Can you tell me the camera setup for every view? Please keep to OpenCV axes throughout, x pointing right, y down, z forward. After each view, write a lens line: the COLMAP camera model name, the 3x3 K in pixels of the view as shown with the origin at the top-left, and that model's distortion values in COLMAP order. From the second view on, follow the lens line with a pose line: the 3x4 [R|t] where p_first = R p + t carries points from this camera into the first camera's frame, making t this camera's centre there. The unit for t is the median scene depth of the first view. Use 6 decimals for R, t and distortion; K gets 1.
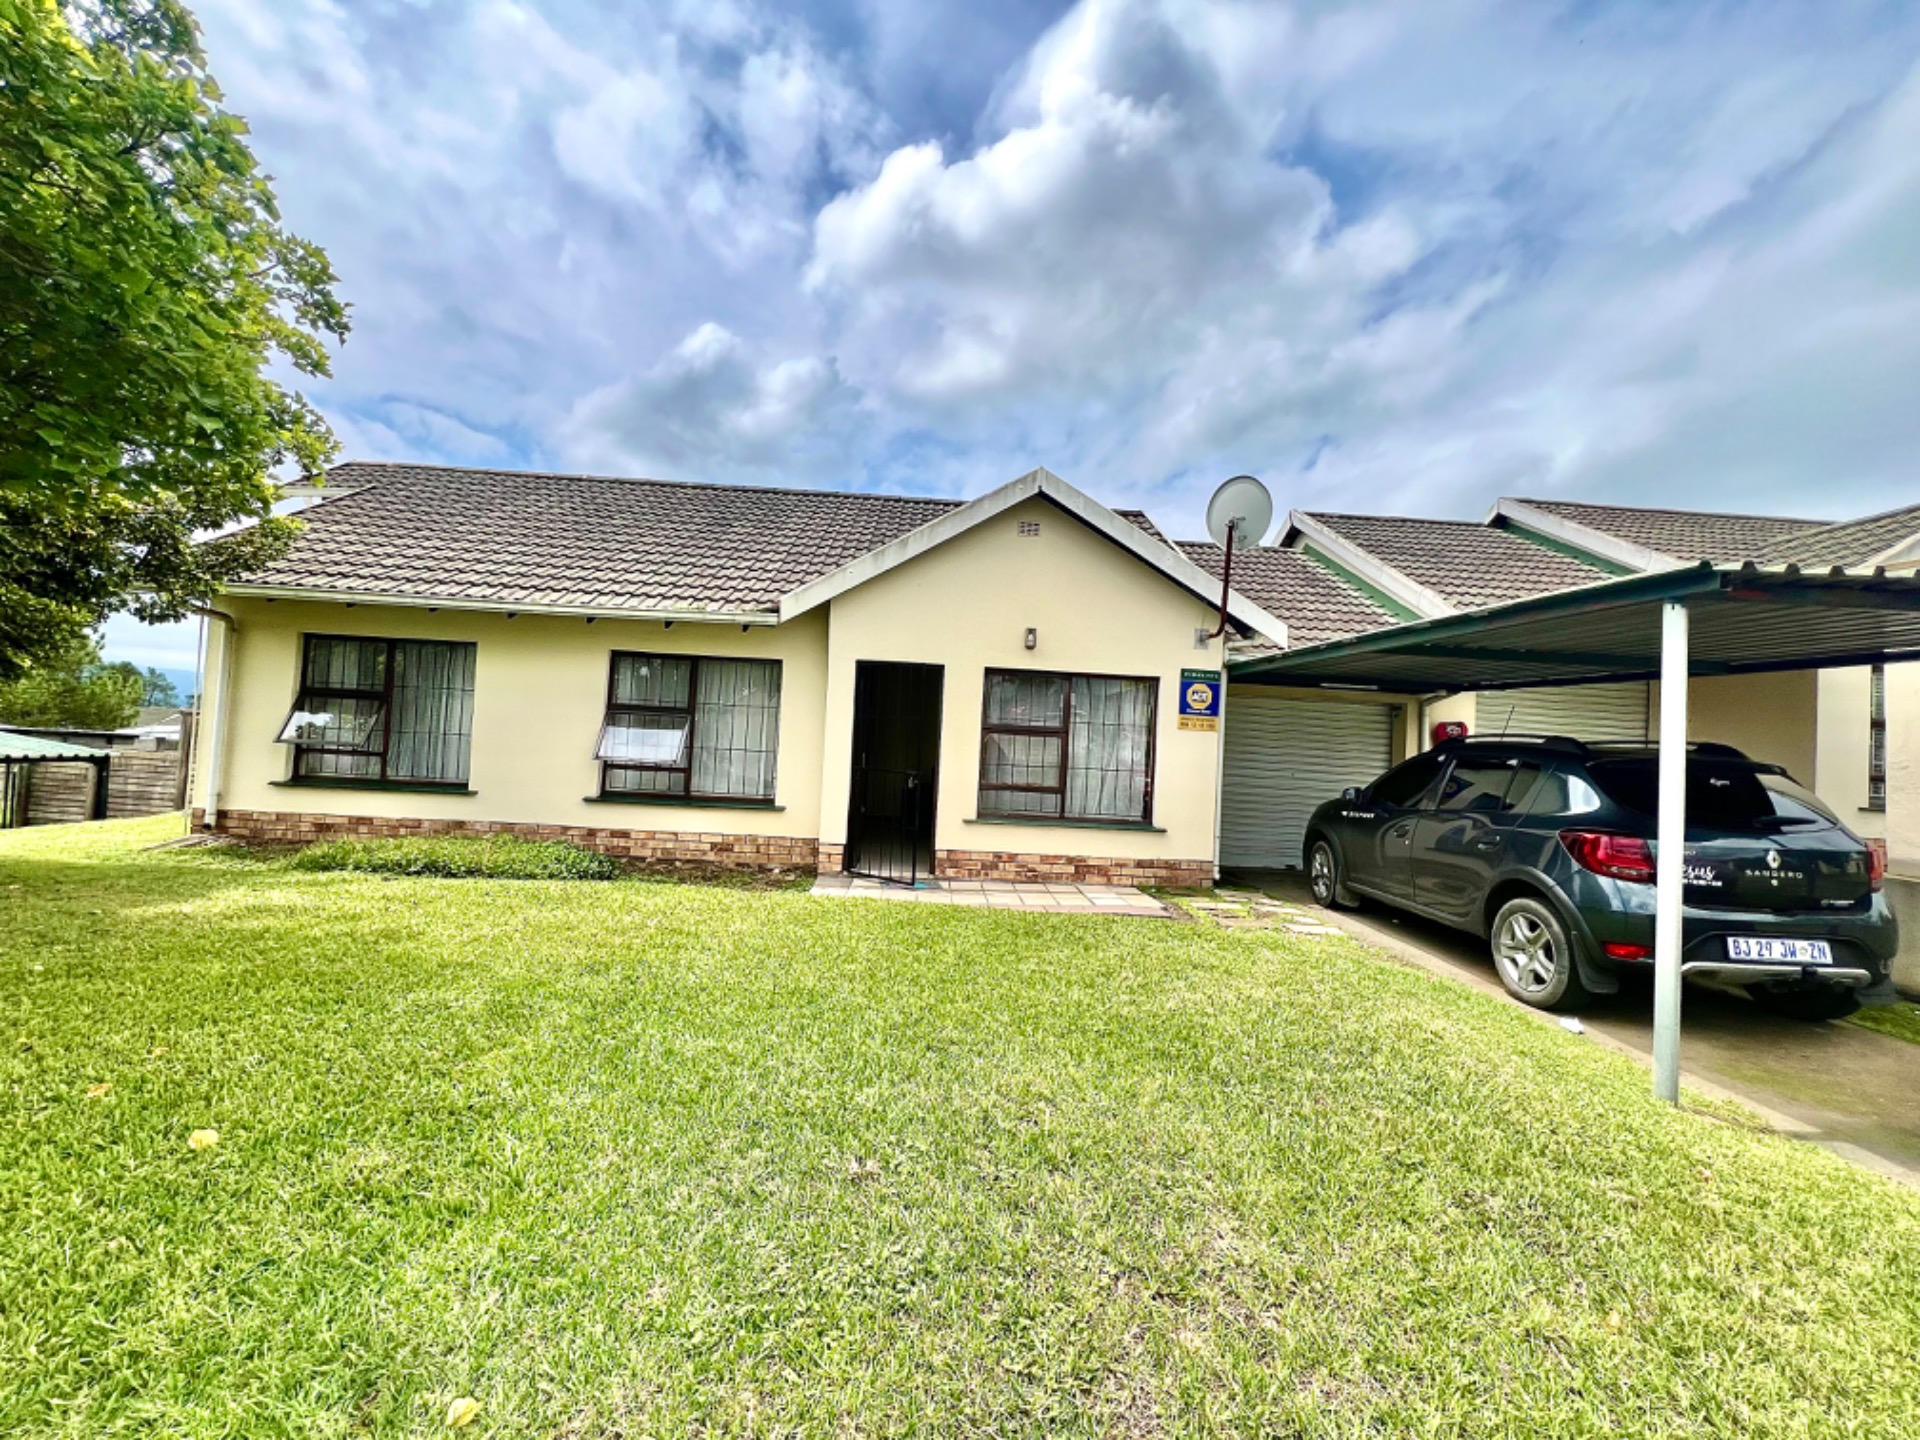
lens RADIAL K [[755.1, 0, 921.9], [0, 755.1, 710.5], [0, 0, 1]] dist [-0.007772, 0.002759]
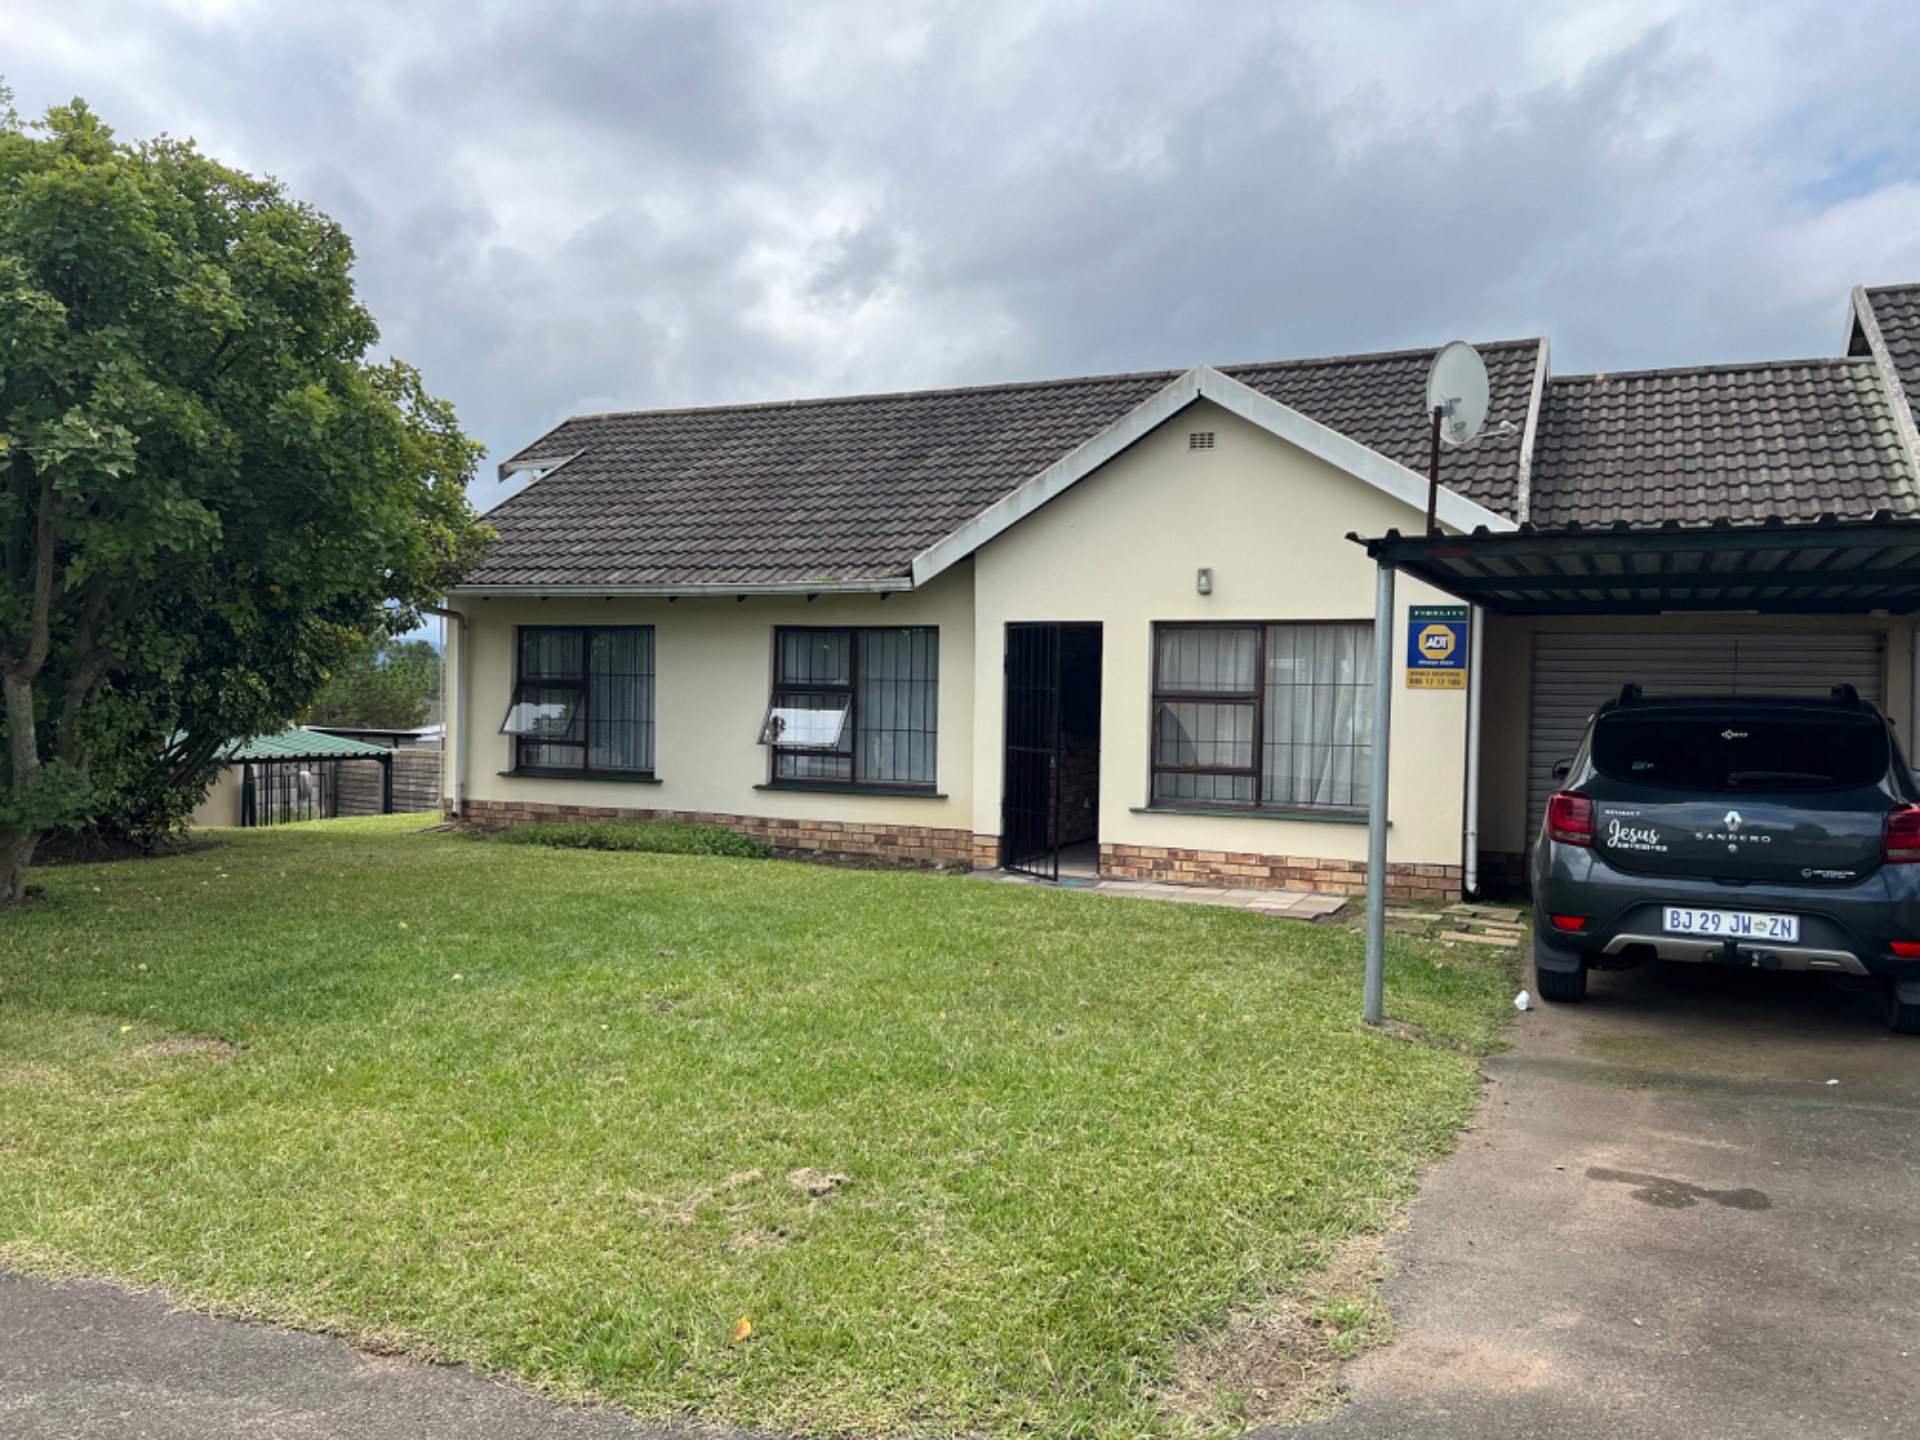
lens RADIAL K [[1501.8, 0, 943.2], [0, 1501.8, 730.0], [0, 0, 1]] dist [0.061151, -0.074020]
pose [[0.881762, -0.024774, -0.471043, 0.659532], [0.044958, 0.998488, 0.031644, -0.001553], [0.469547, -0.049080, 0.881542, -0.547320]]
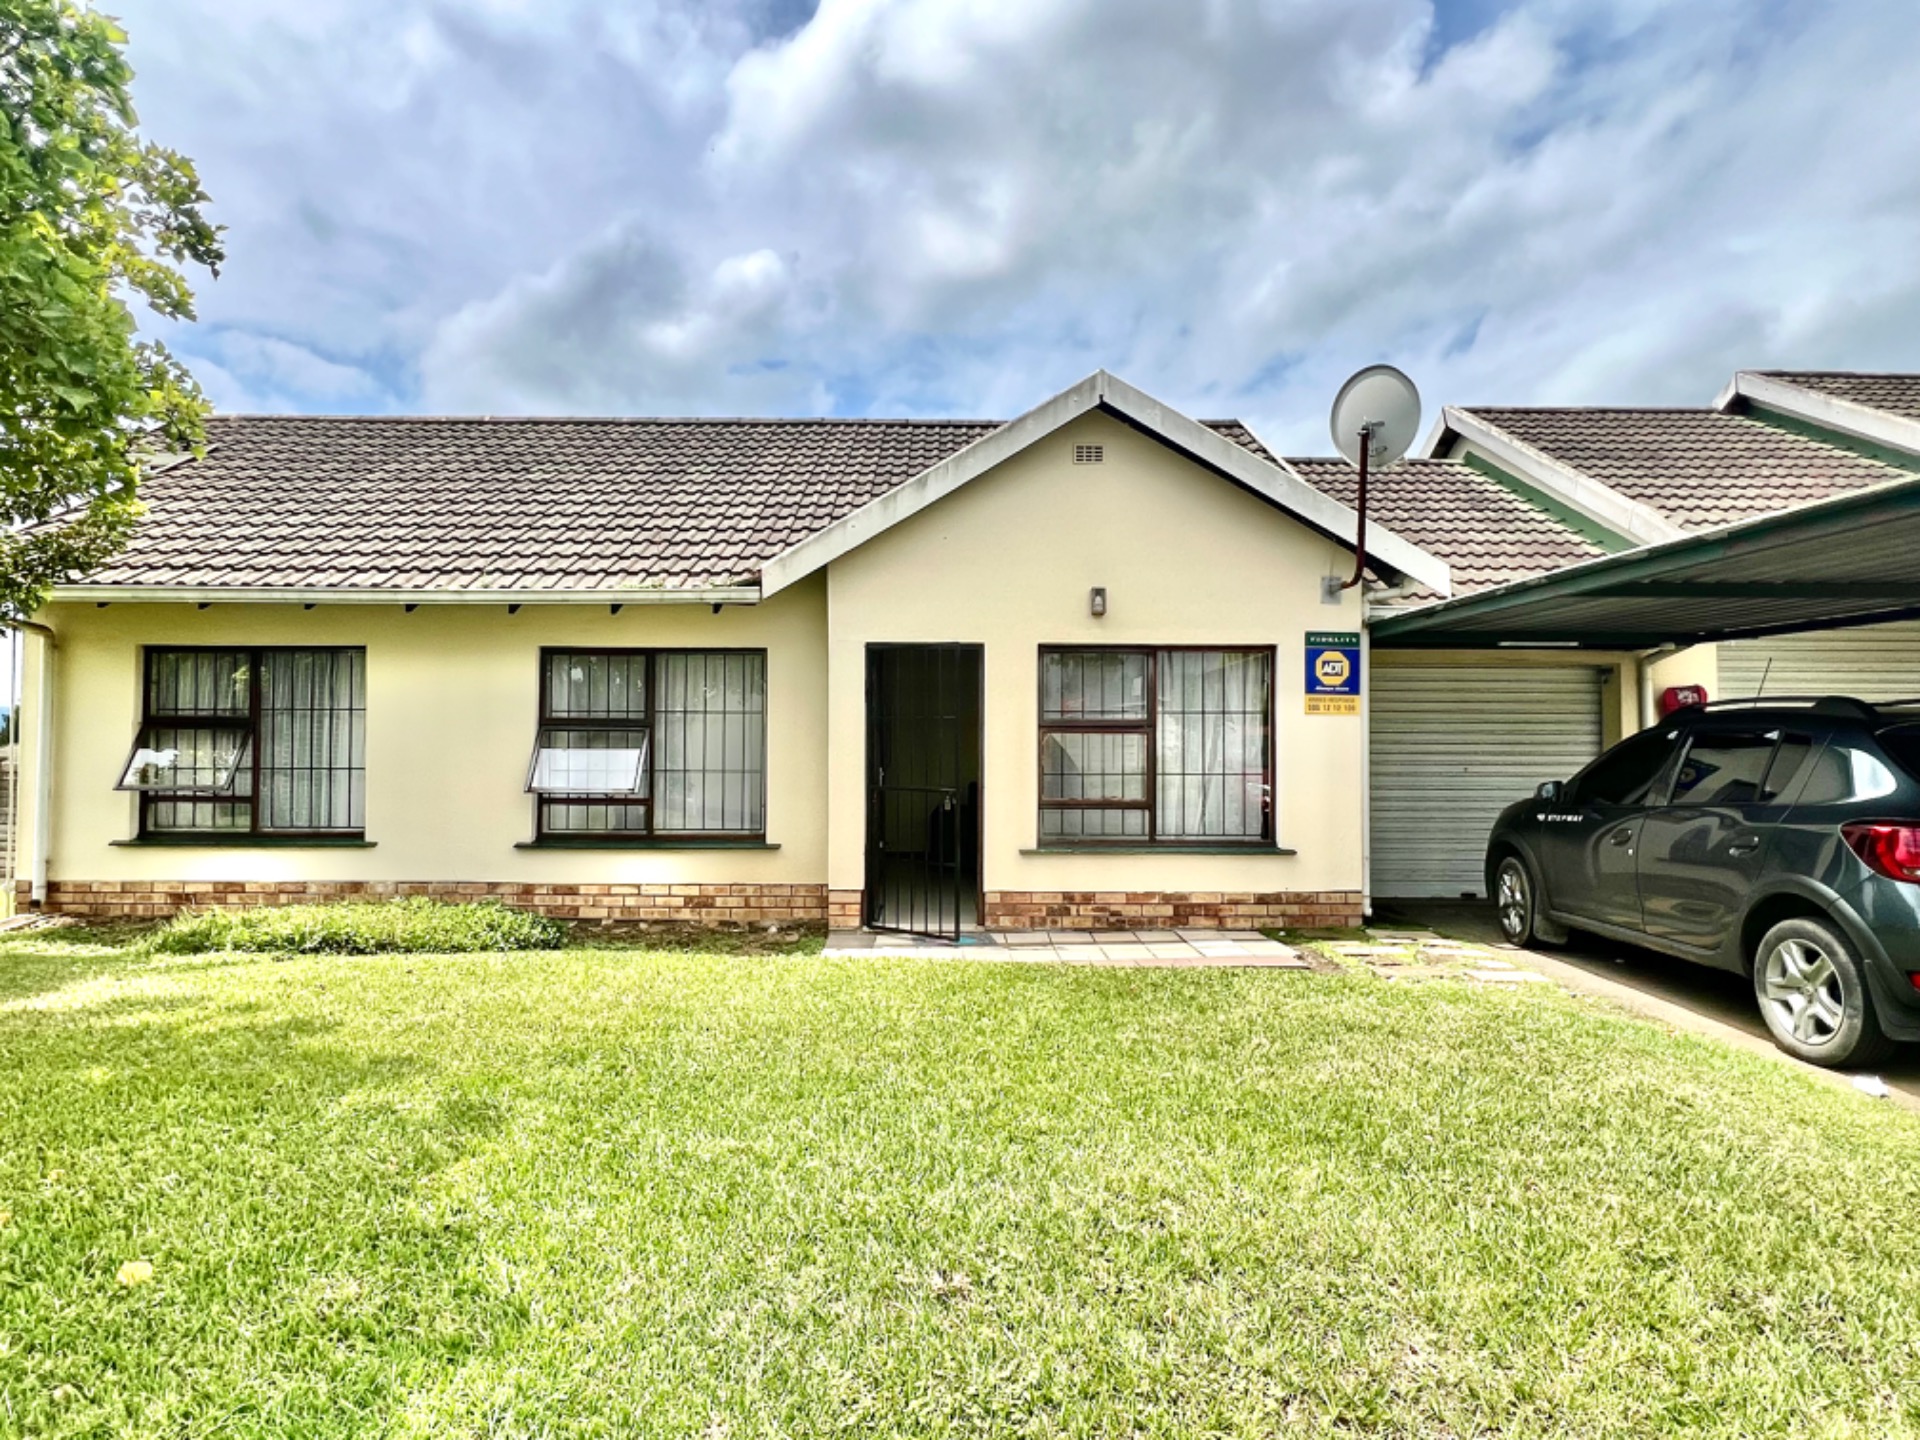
lens RADIAL K [[1038.1, 0, 903.4], [0, 1038.1, 709.4], [0, 0, 1]] dist [-0.010422, 0.004687]
pose [[0.998149, -0.049998, -0.034627, -0.017343], [0.050004, 0.998749, -0.000699, 0.001245], [0.034618, -0.001034, 0.999400, -0.025848]]
